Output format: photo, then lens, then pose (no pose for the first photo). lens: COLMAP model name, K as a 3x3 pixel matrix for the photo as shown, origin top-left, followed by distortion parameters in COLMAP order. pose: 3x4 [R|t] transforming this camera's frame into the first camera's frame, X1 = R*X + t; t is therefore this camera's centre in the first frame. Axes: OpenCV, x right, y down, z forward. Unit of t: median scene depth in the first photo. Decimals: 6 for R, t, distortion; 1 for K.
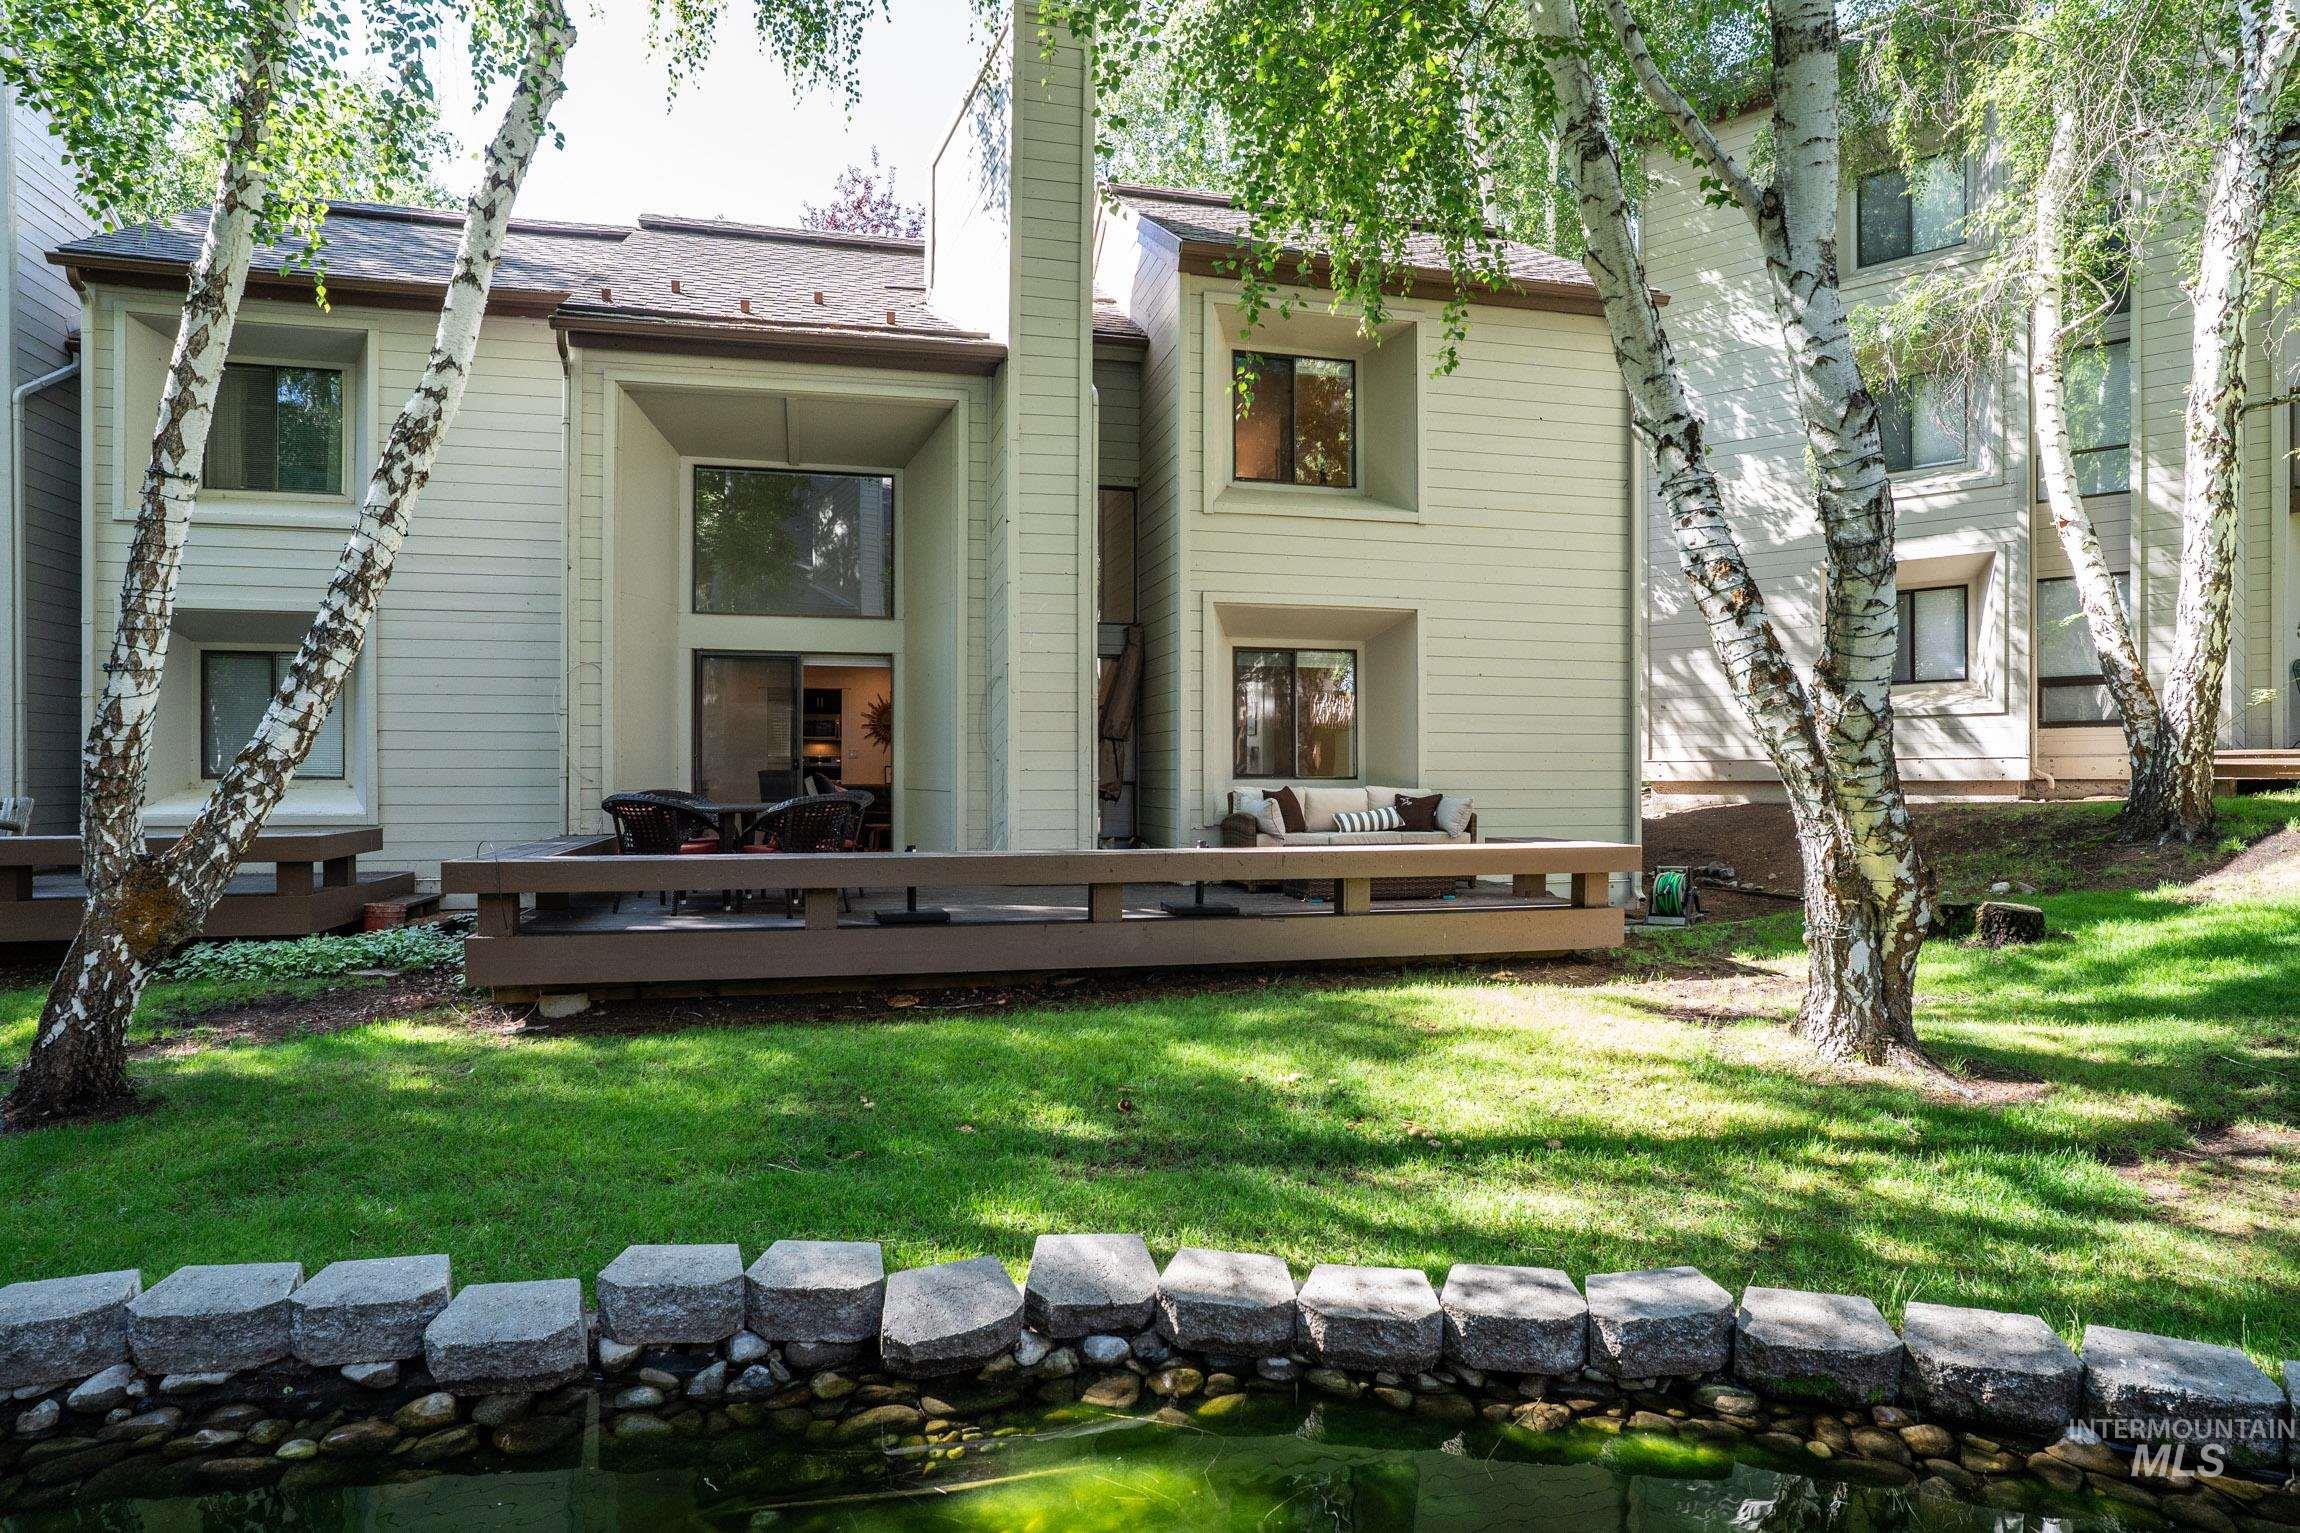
lens RADIAL K [[1265.4, 0, 1140.4], [0, 1265.4, 763.1], [0, 0, 1]] dist [-0.051567, 0.035311]
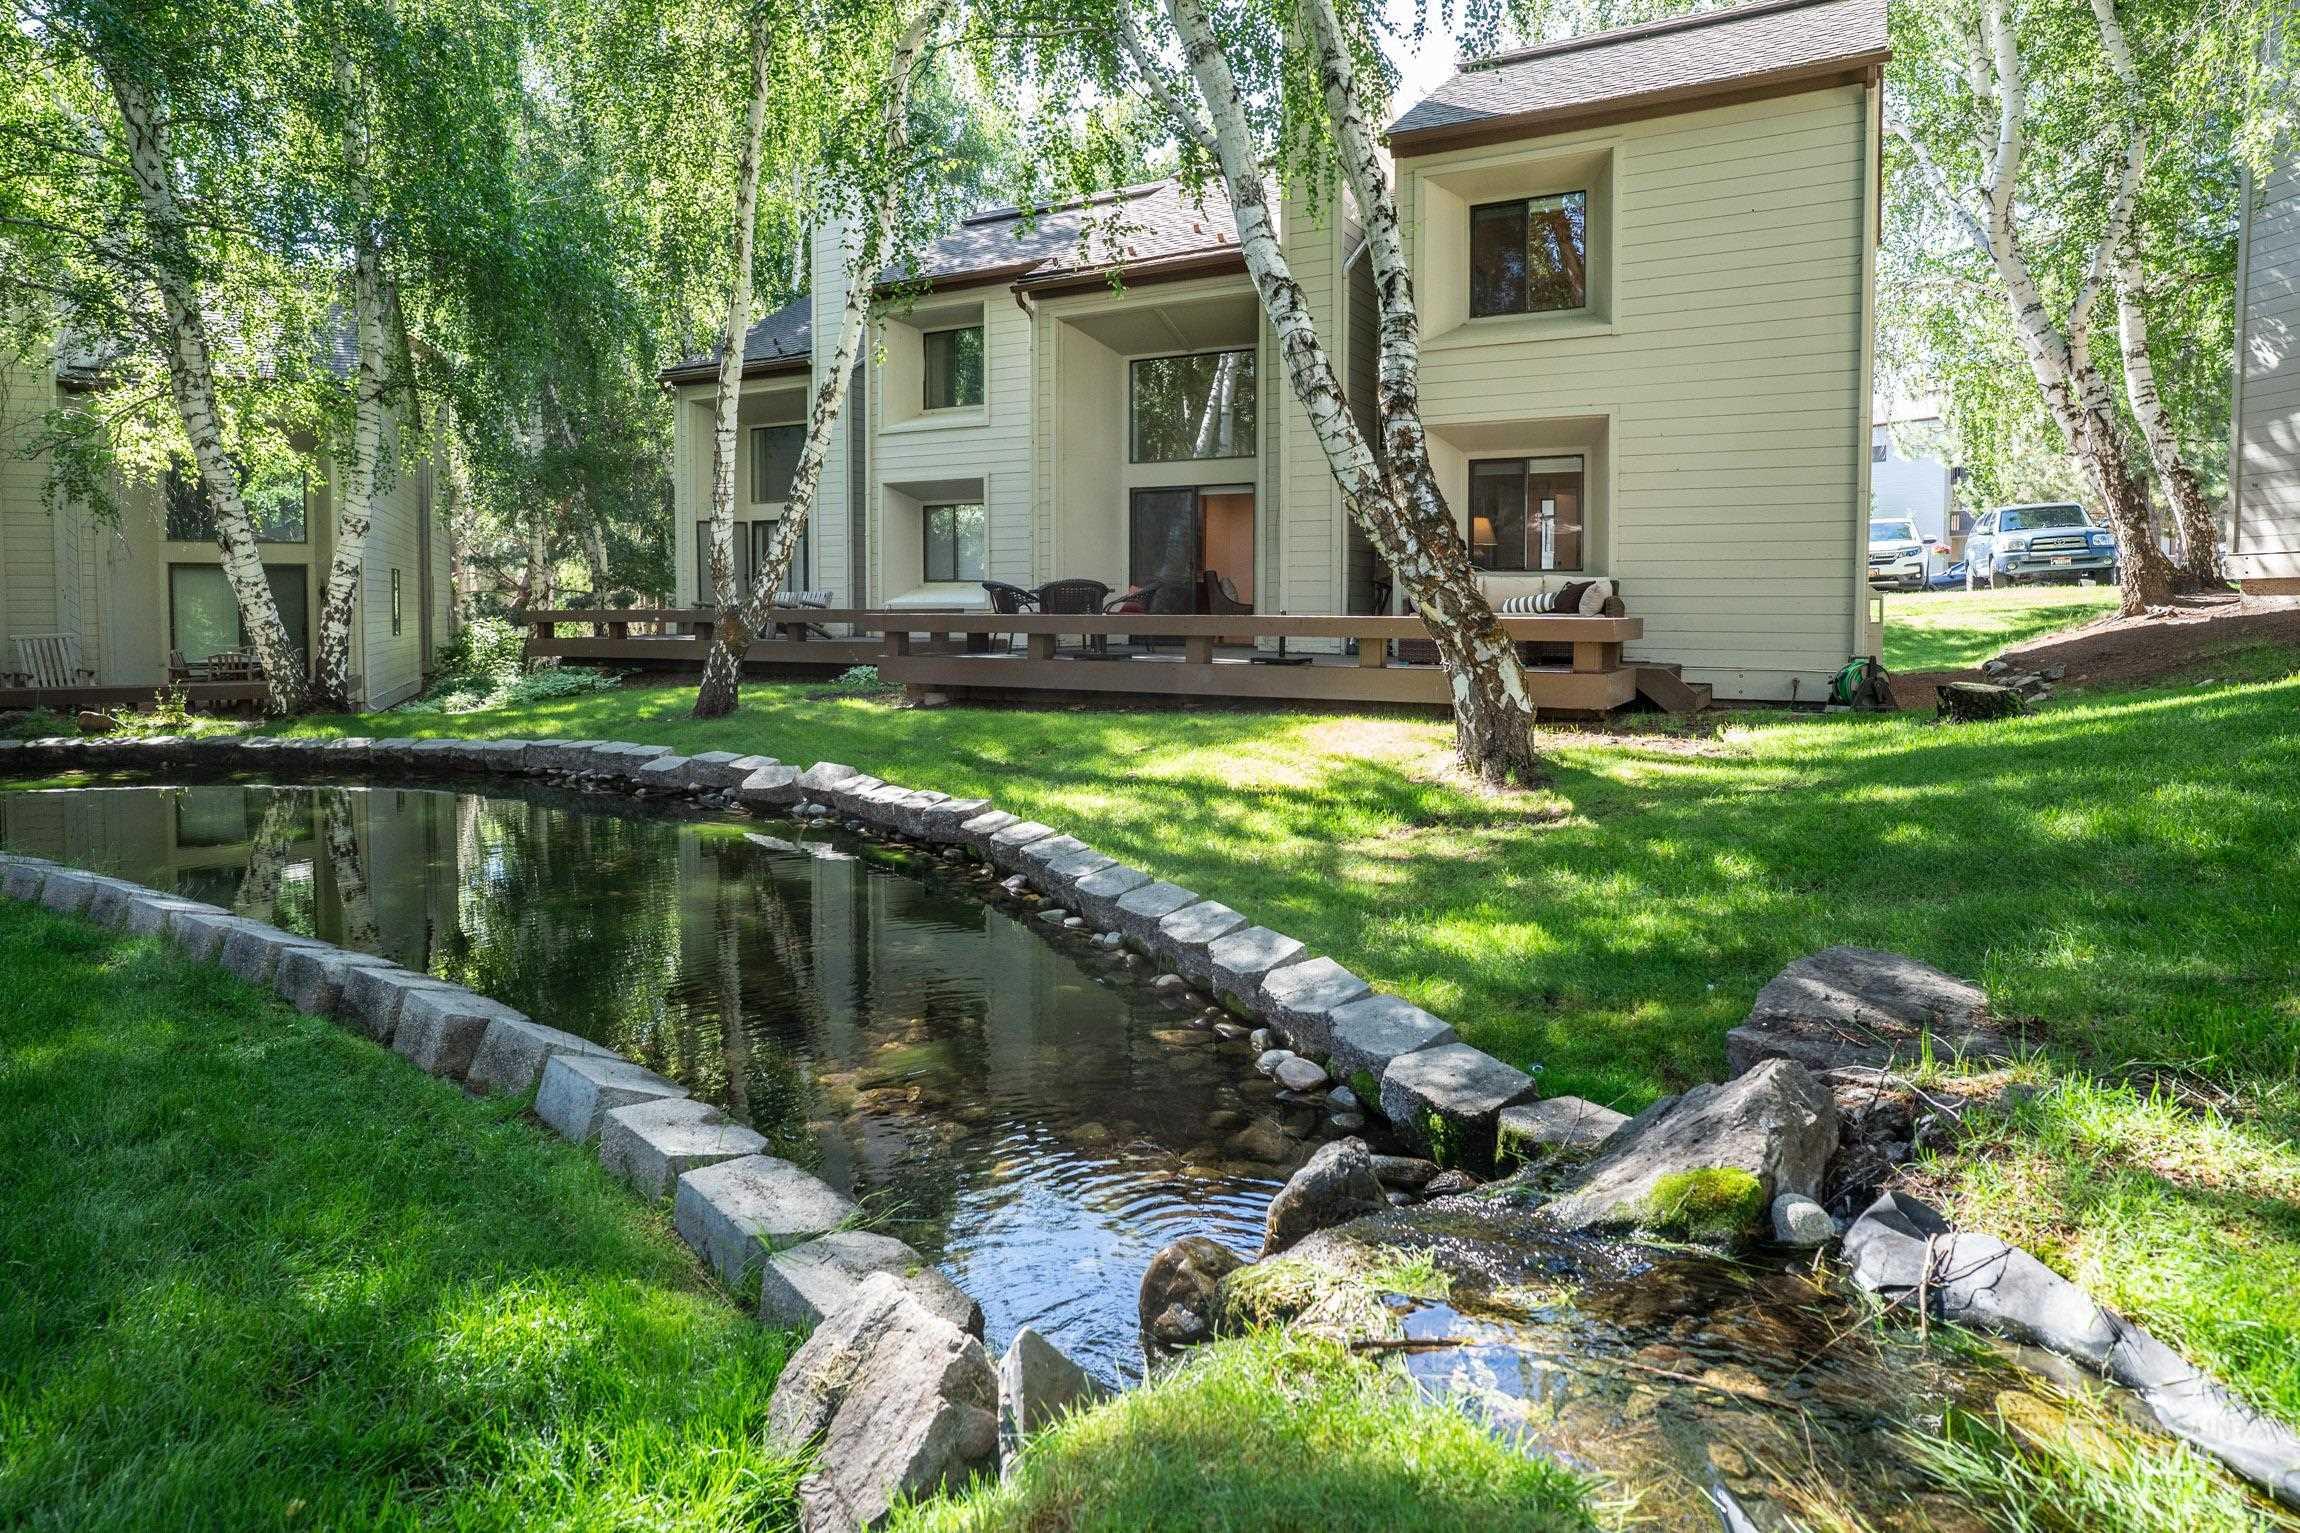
lens RADIAL K [[1334.3, 0, 1178.7], [0, 1334.3, 650.0], [0, 0, 1]] dist [-0.058522, -0.000312]
pose [[0.741253, 0.022579, -0.670845, 1.240643], [0.005009, 0.999220, 0.039165, 0.061554], [0.671207, -0.032392, 0.740562, -0.184727]]
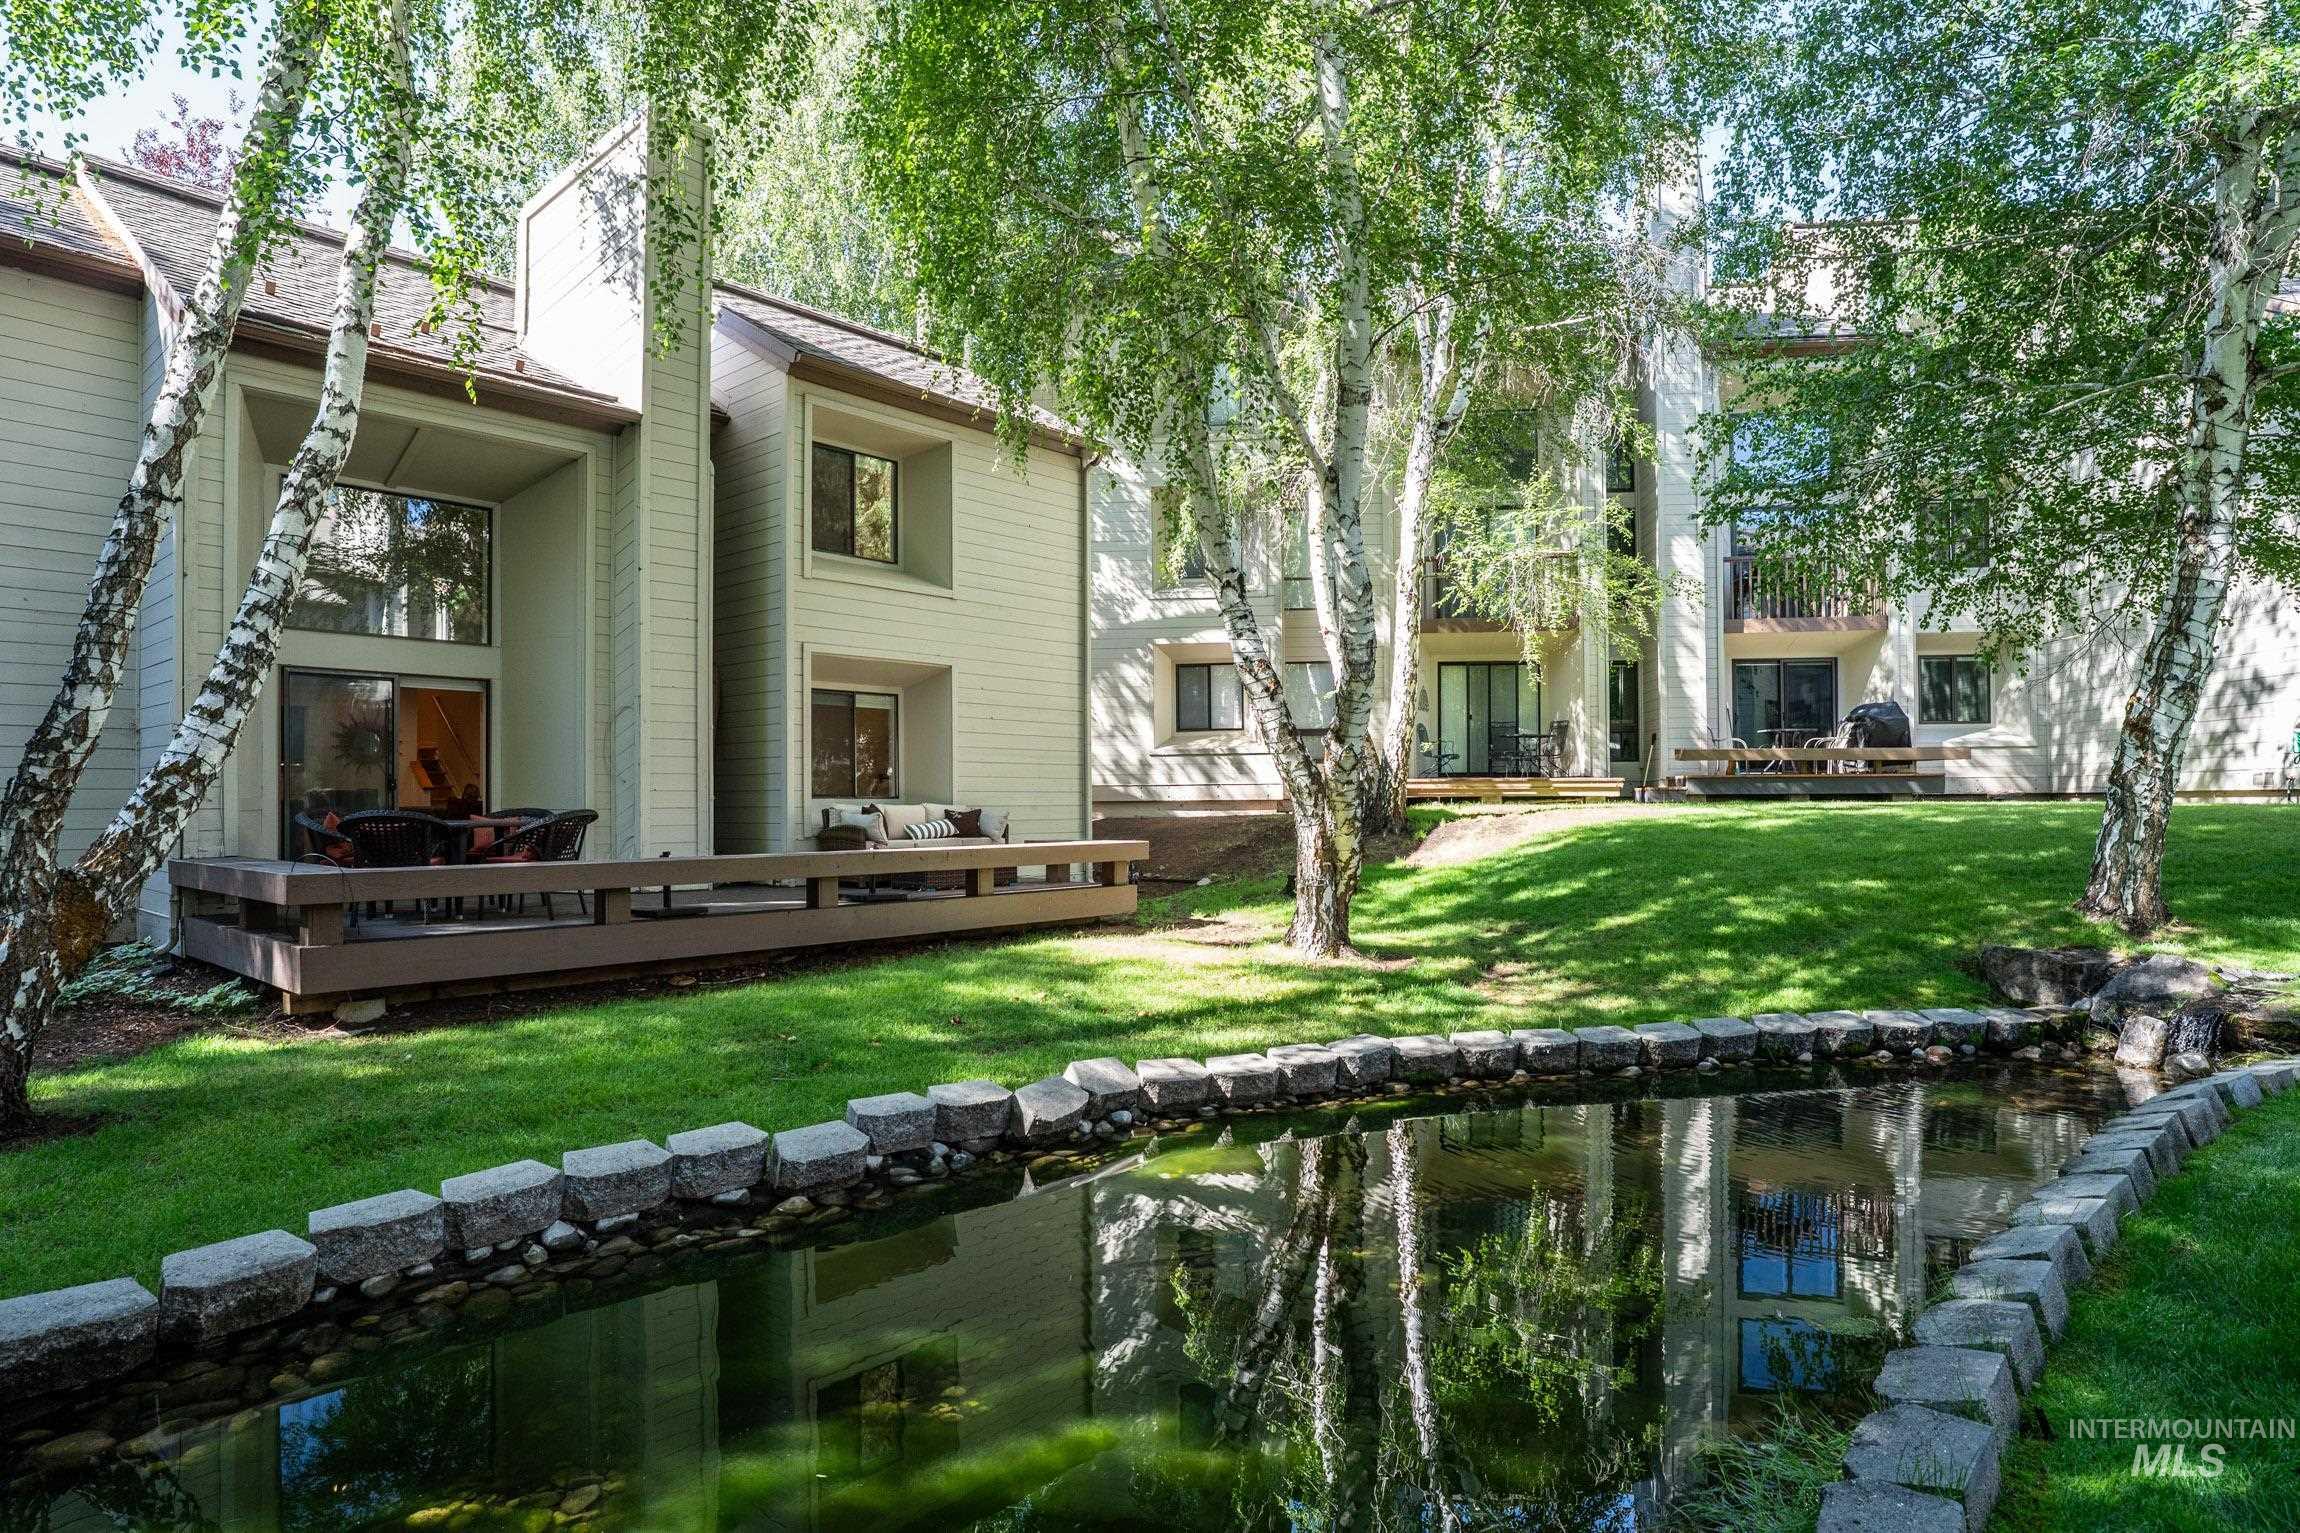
lens RADIAL K [[1265.4, 0, 1140.4], [0, 1265.4, 763.1], [0, 0, 1]] dist [-0.051567, 0.035311]
pose [[0.817784, 0.012959, 0.575380, -0.624646], [0.000508, 0.999730, -0.023238, 0.012048], [-0.575526, 0.019296, 0.817556, -0.272914]]
